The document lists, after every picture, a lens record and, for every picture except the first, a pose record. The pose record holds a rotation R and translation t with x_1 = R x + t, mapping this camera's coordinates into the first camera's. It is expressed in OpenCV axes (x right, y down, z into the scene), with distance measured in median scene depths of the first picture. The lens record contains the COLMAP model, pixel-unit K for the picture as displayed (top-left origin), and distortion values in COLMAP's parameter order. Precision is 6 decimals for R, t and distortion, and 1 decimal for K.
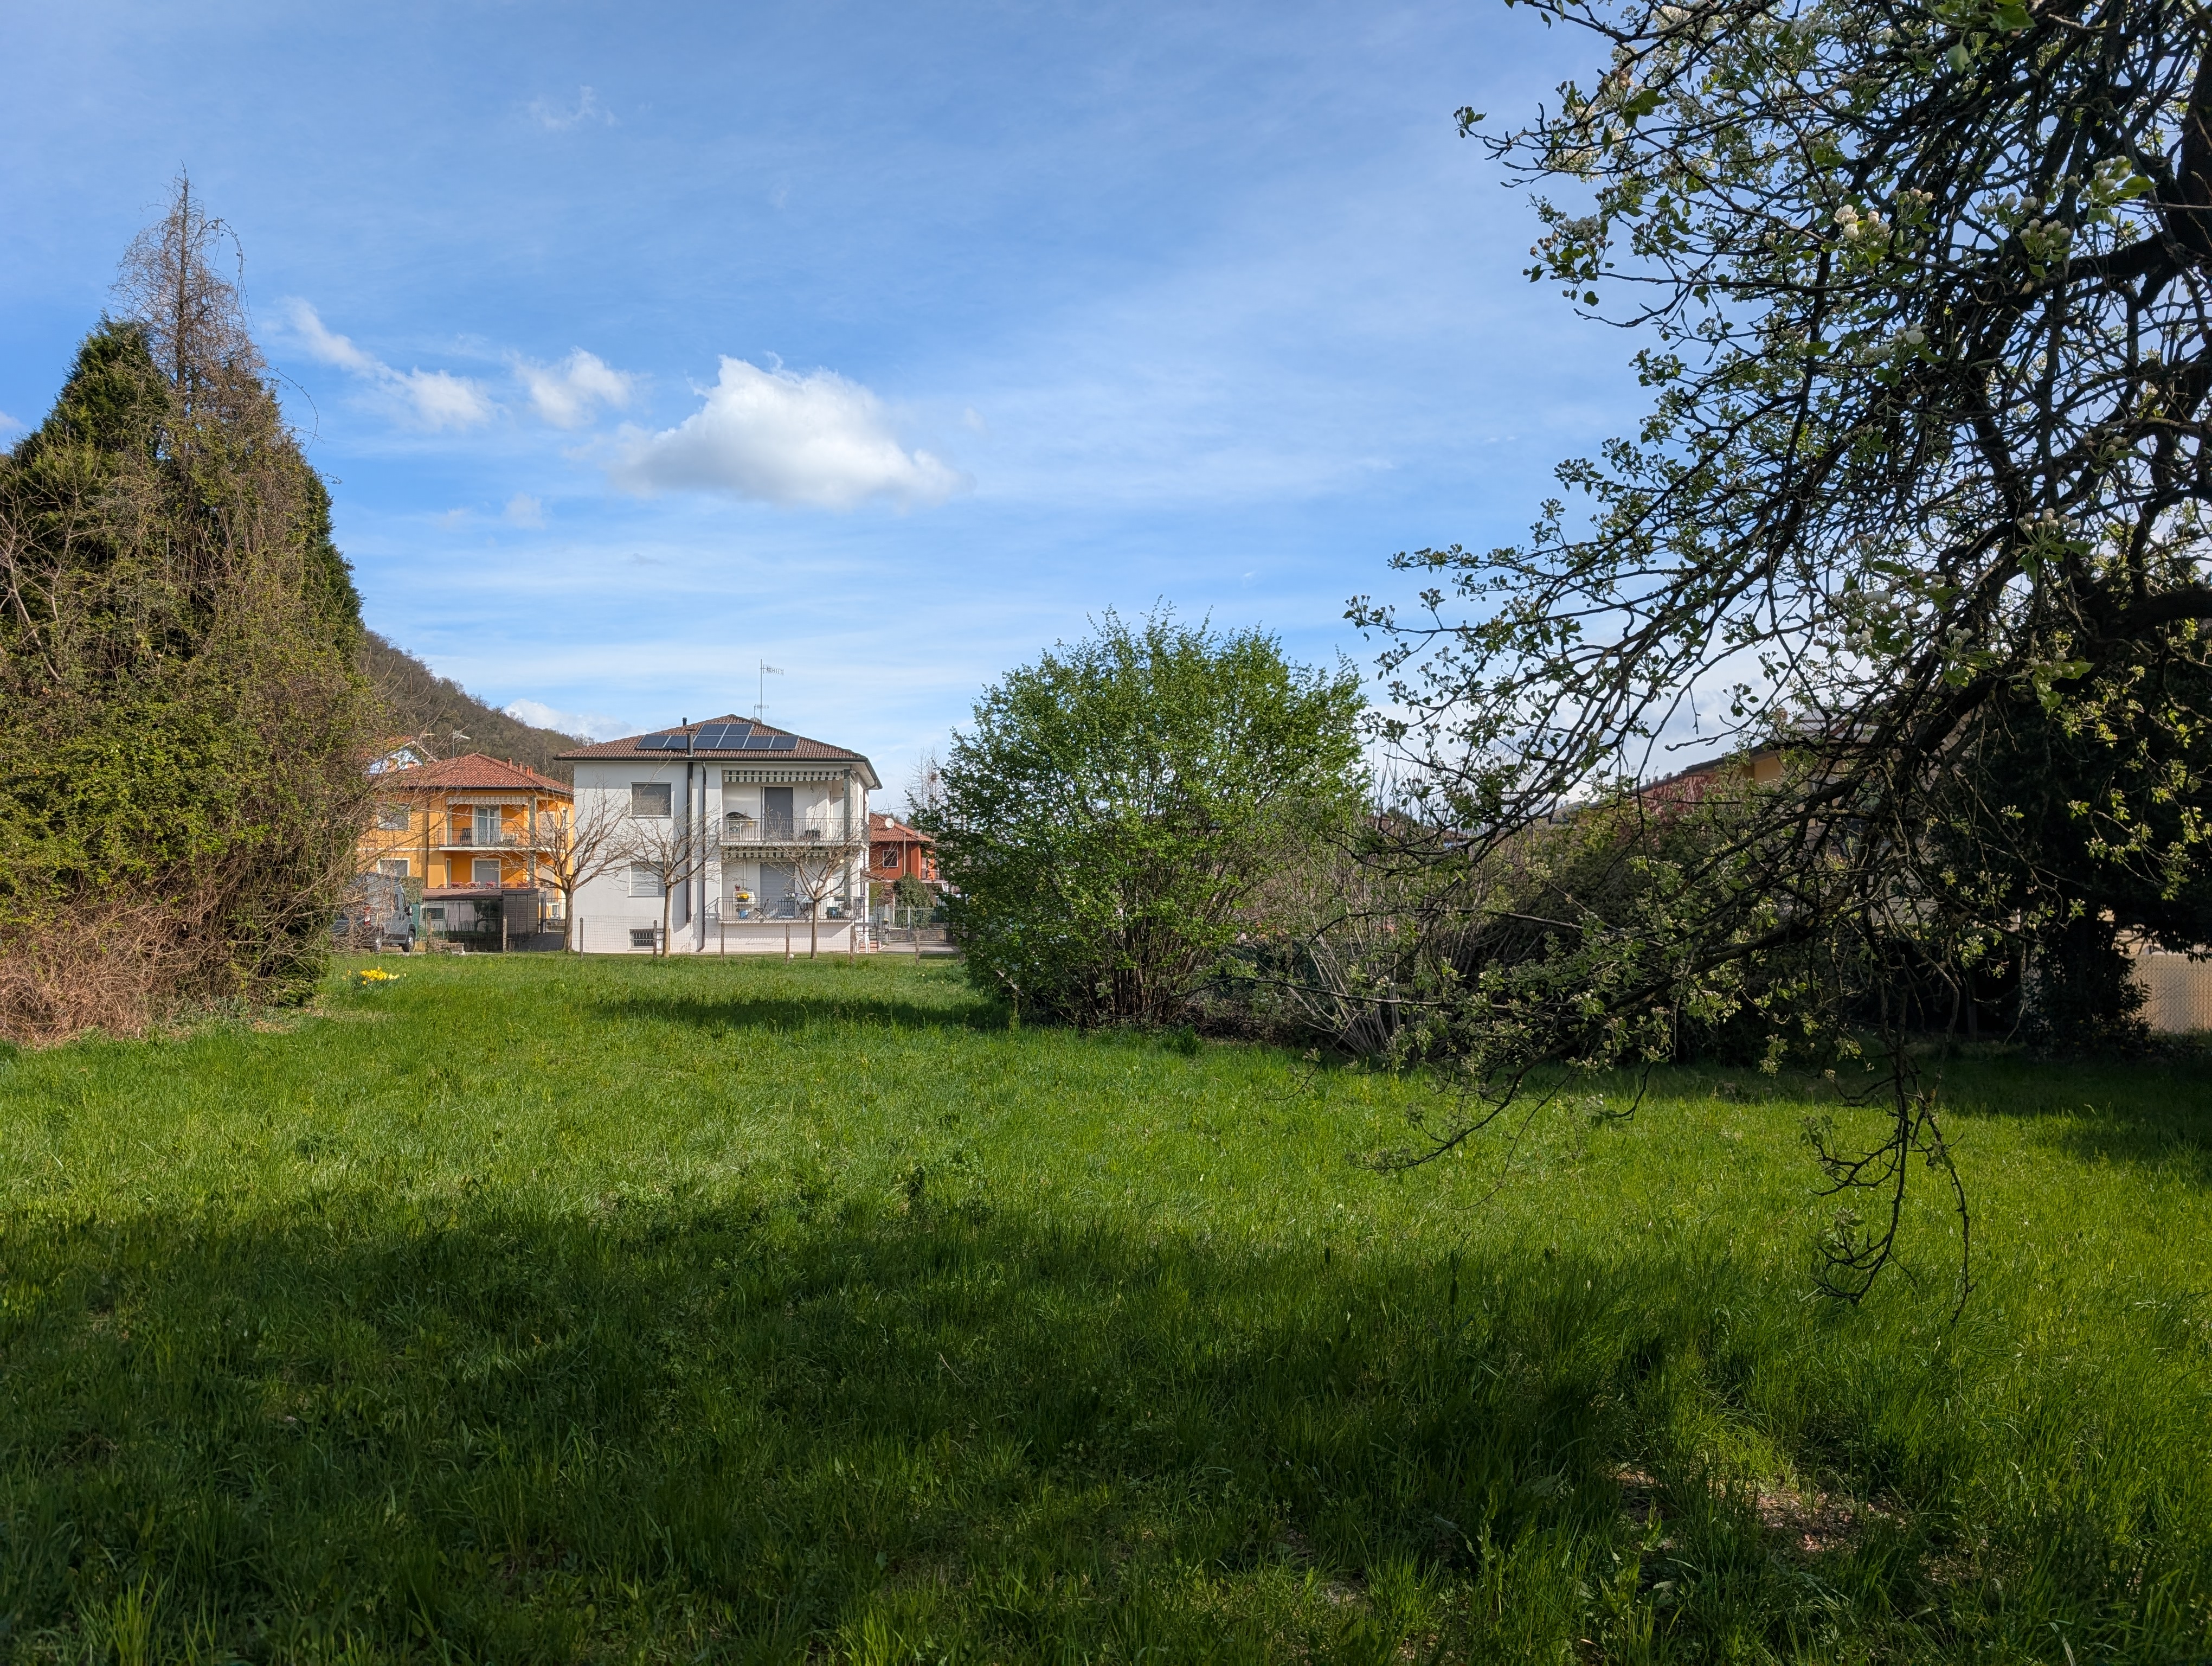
lens RADIAL K [[1576.9, 0, 1107.3], [0, 1576.9, 824.3], [0, 0, 1]] dist [0.023414, -0.019314]
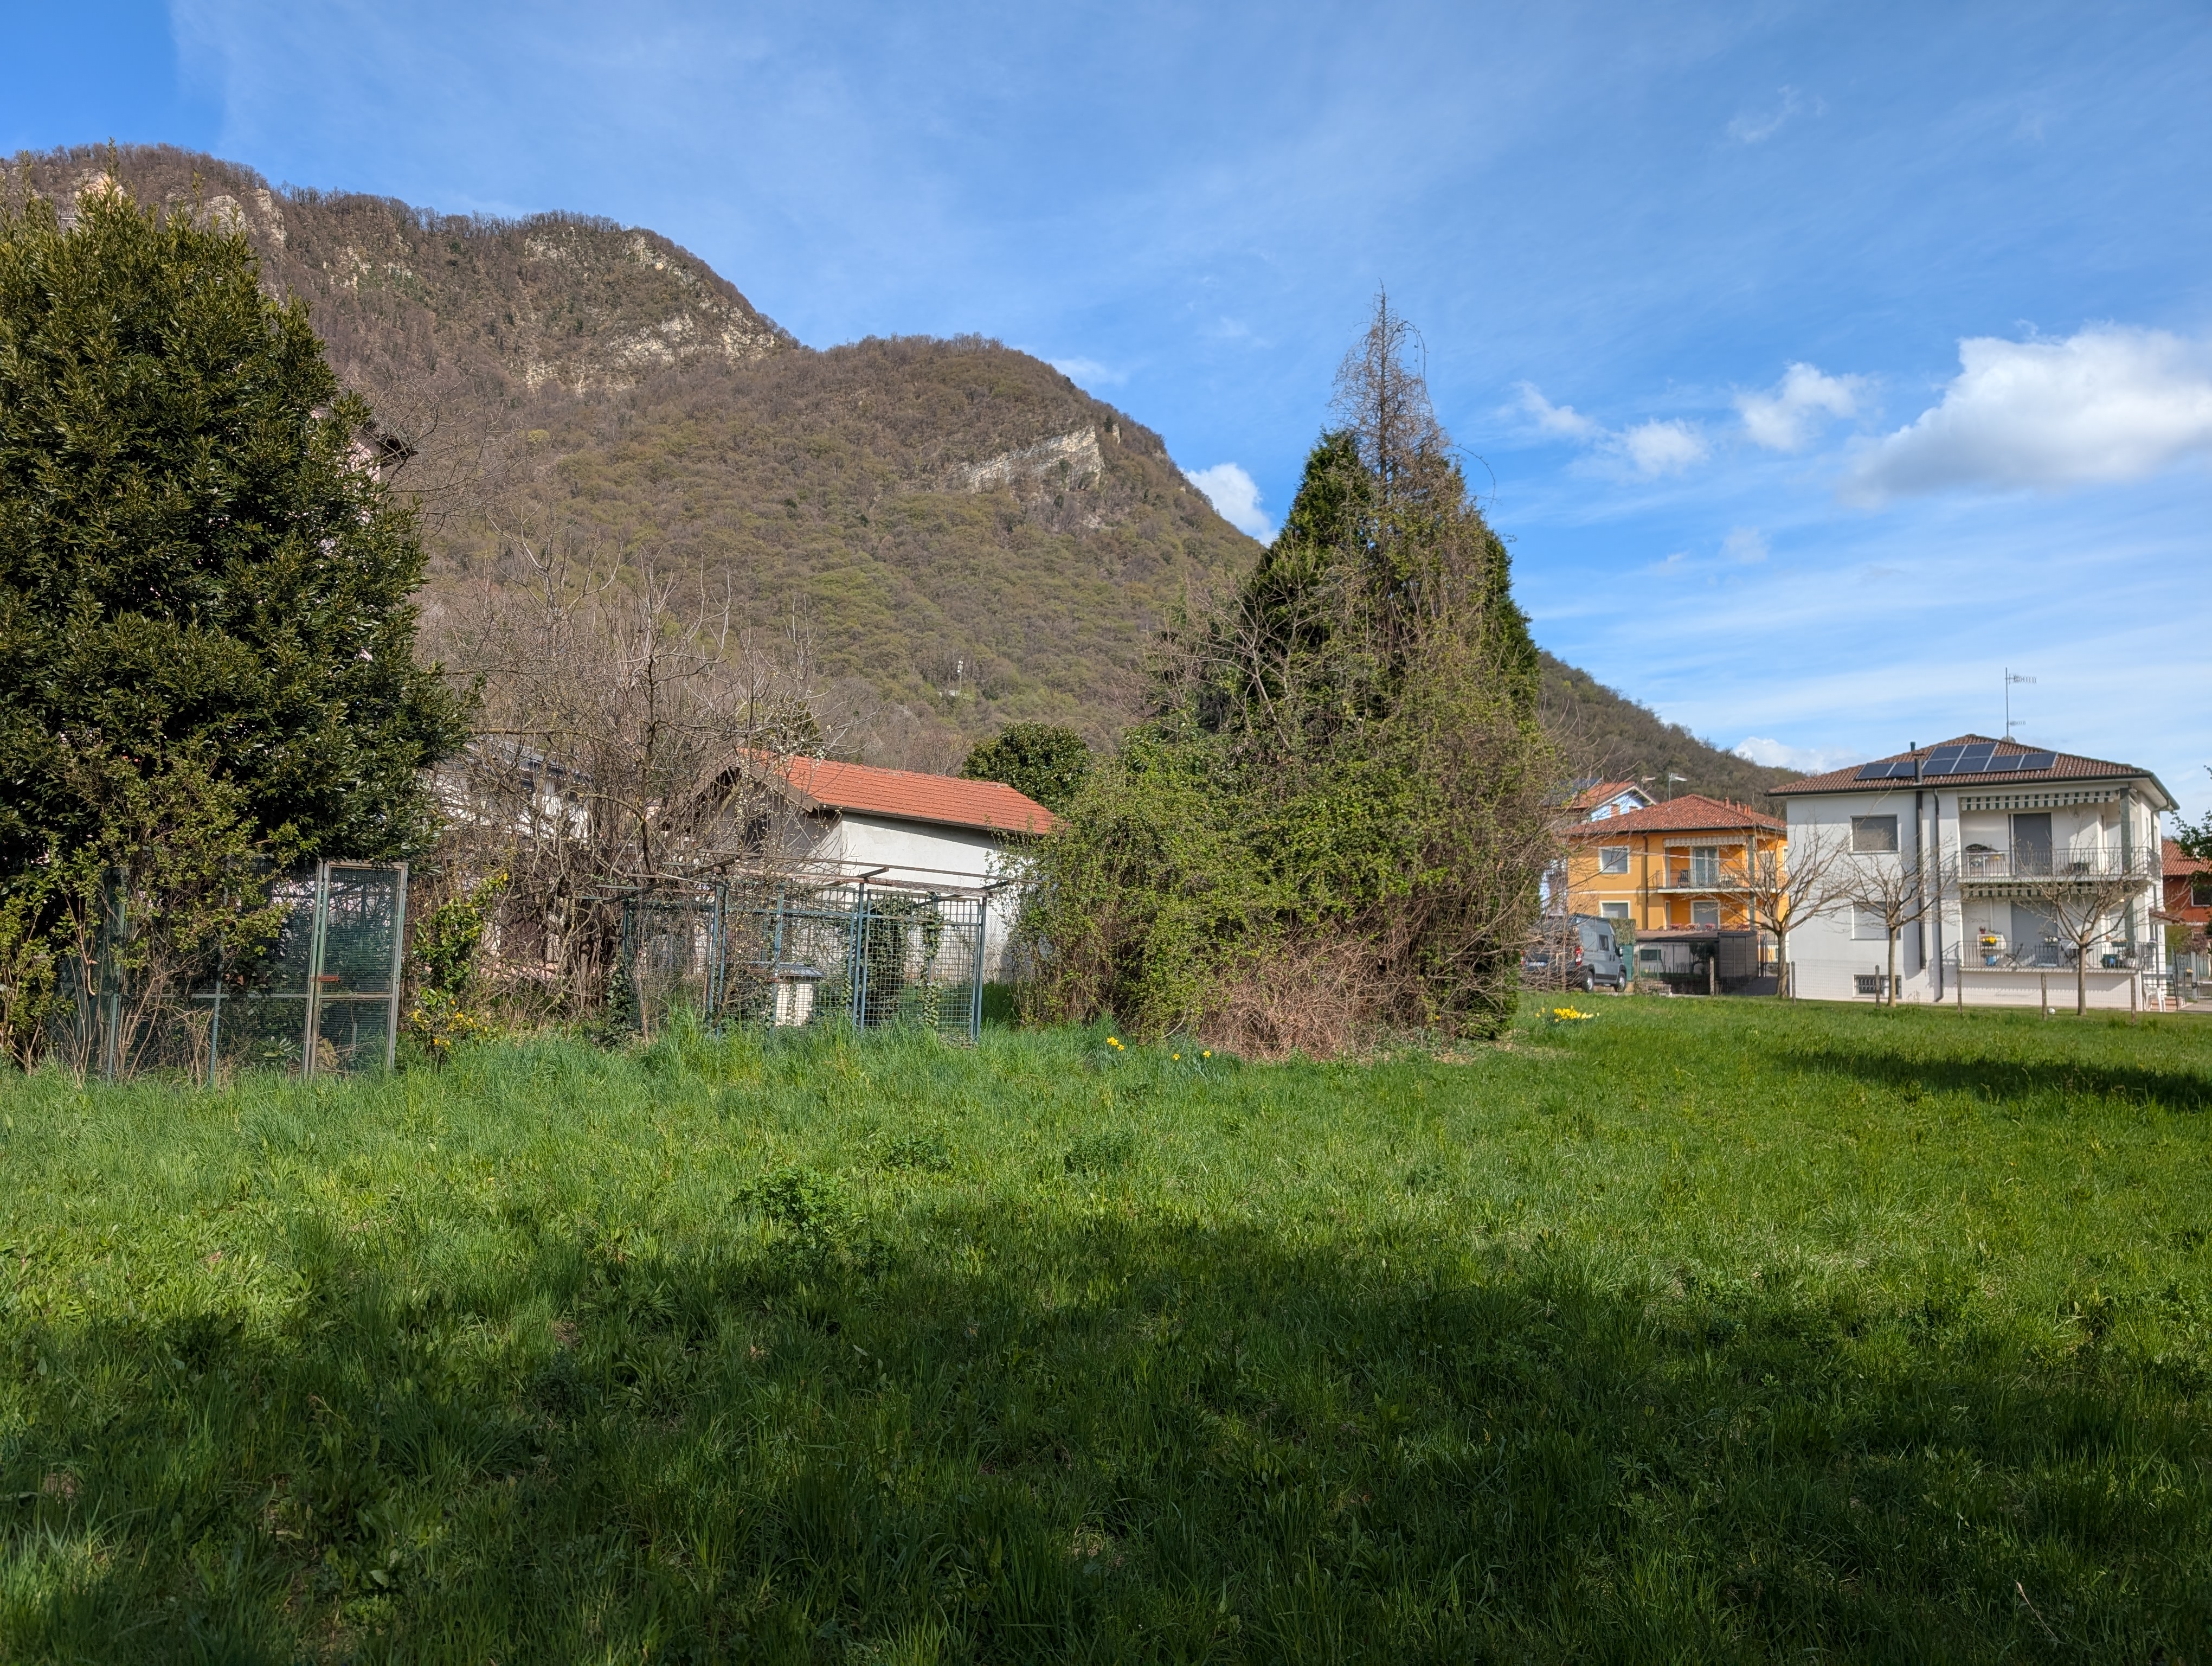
lens RADIAL K [[1576.9, 0, 1094.2], [0, 1576.9, 850.5], [0, 0, 1]] dist [0.023414, -0.019314]
pose [[0.730158, -0.030724, -0.682588, 0.011854], [0.023739, 0.999526, -0.019597, 0.001835], [0.682866, -0.001895, 0.730541, 0.028561]]
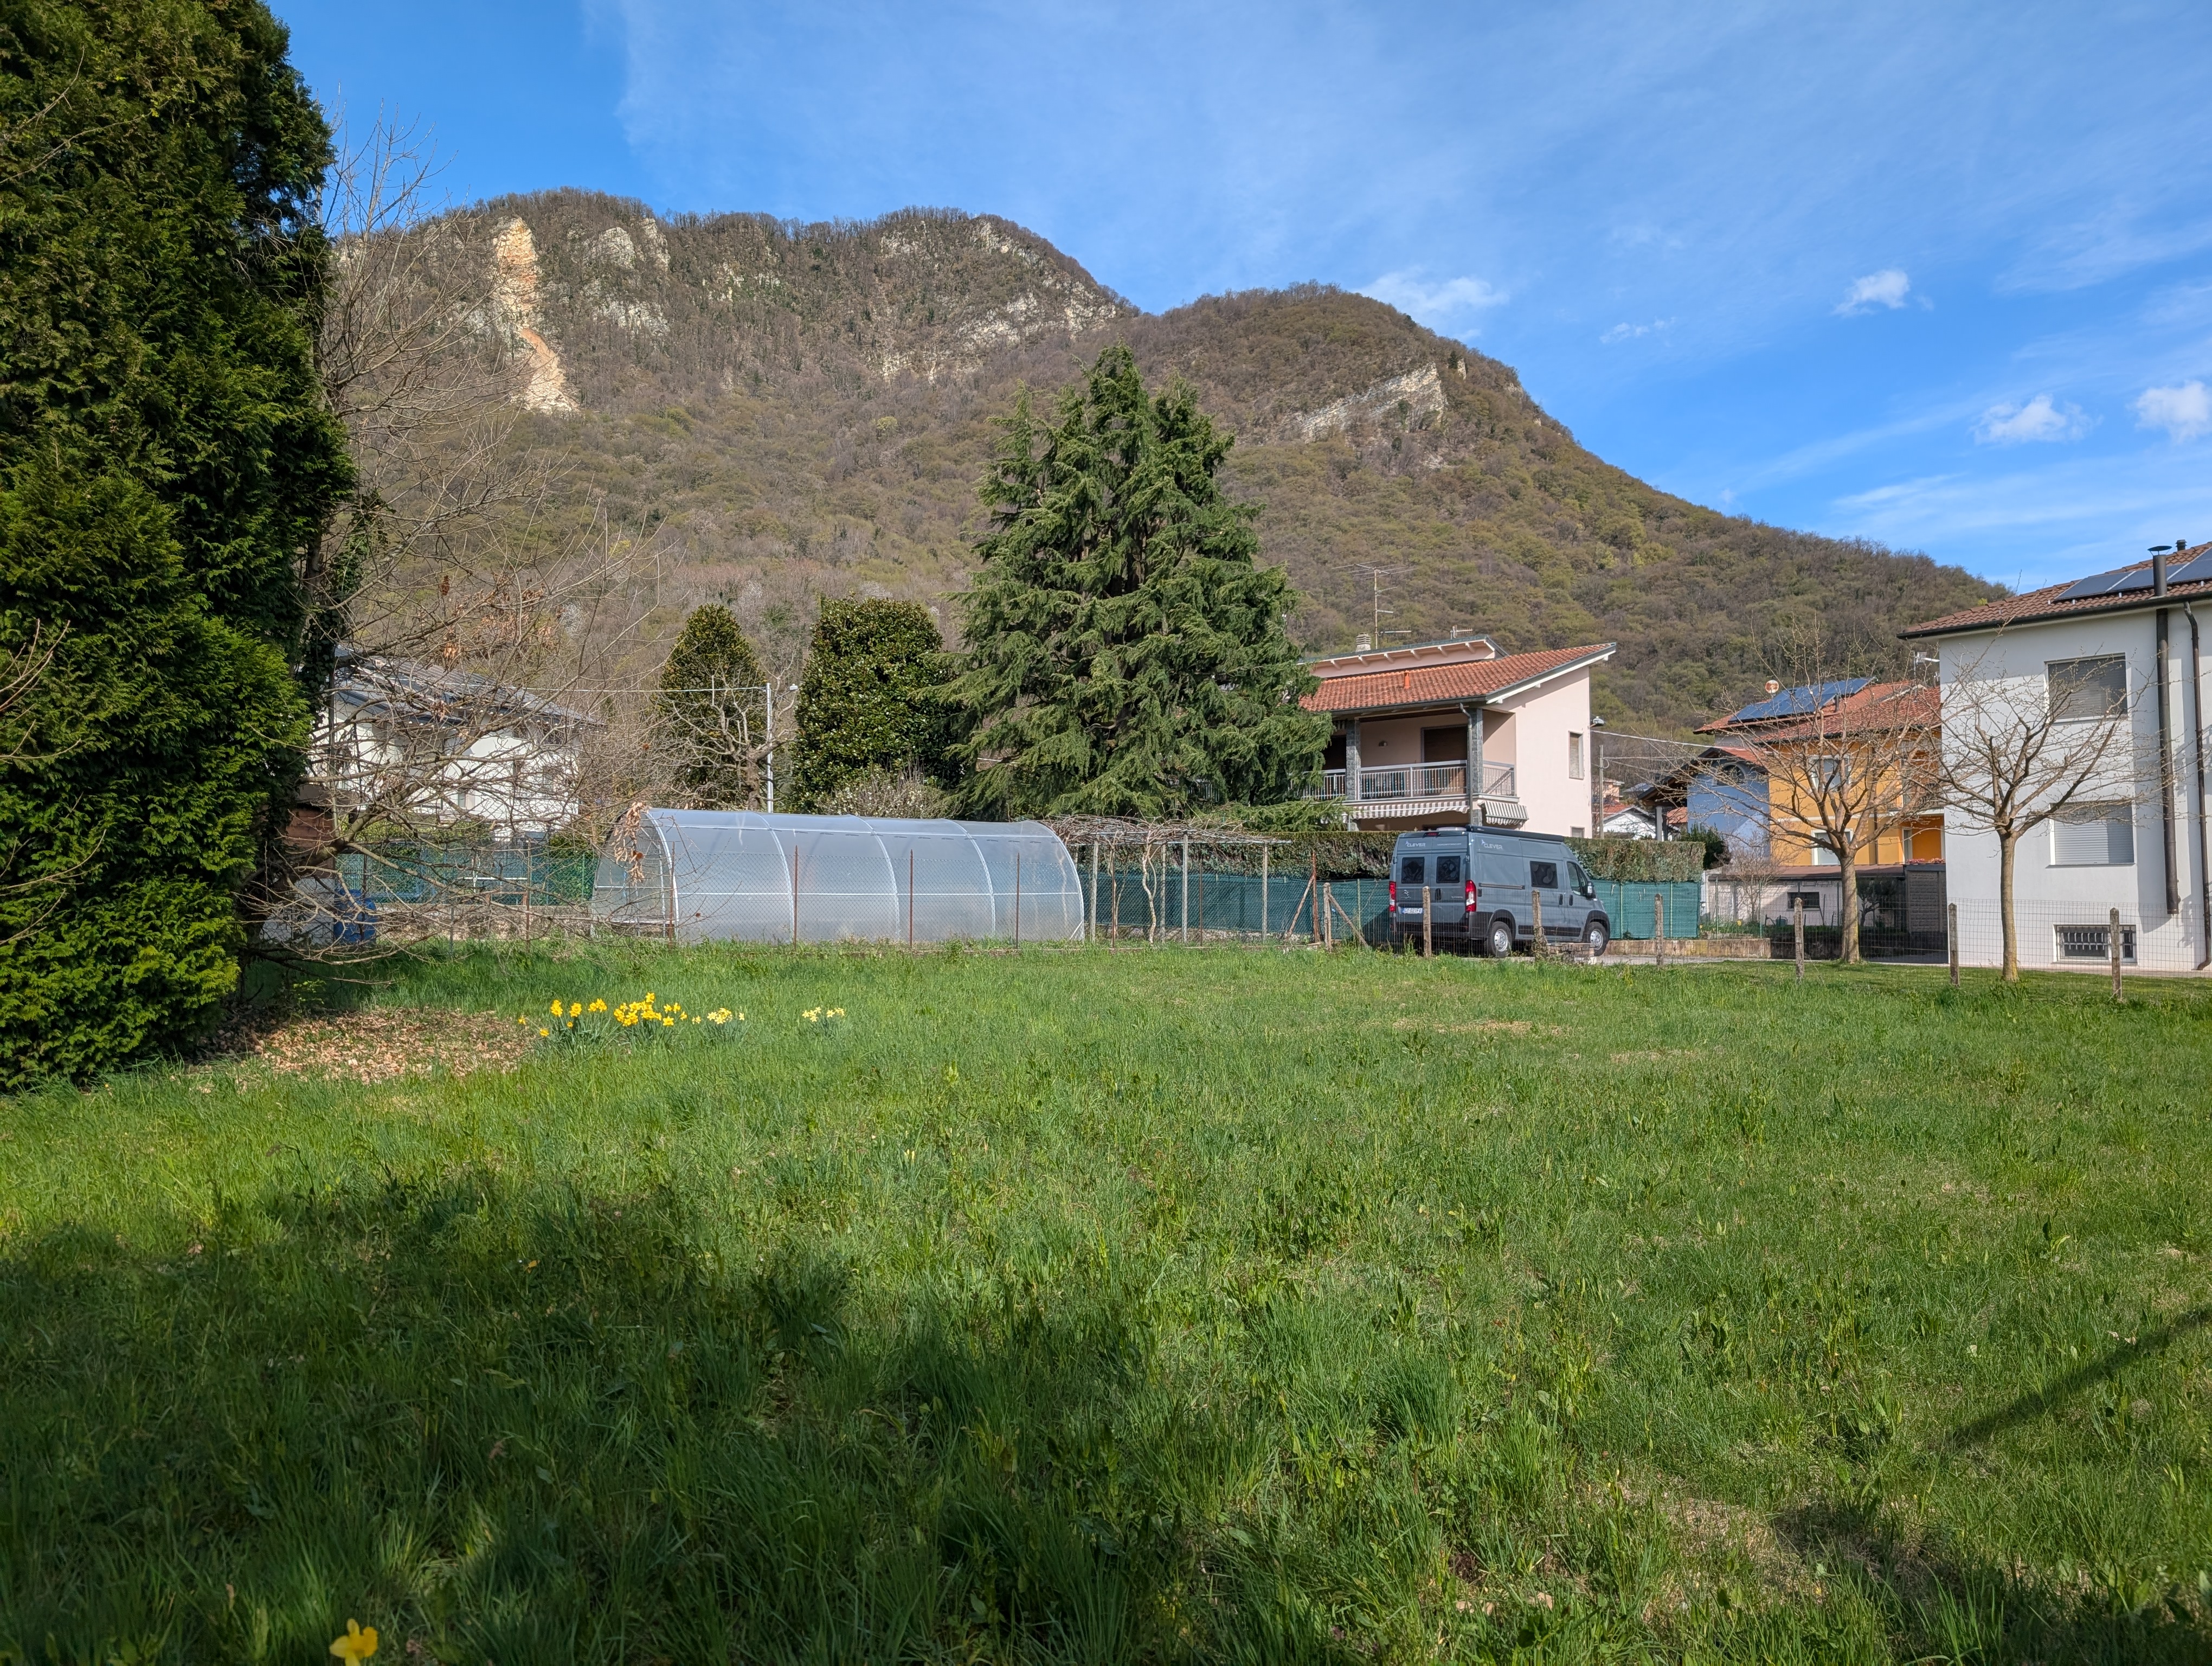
lens RADIAL K [[1576.9, 0, 1092.7], [0, 1576.9, 814.1], [0, 0, 1]] dist [0.023414, -0.019314]
pose [[0.548018, -0.047400, -0.835123, -0.029895], [0.044261, 0.998638, -0.027636, 0.040478], [0.835295, -0.021818, 0.549369, 0.600554]]
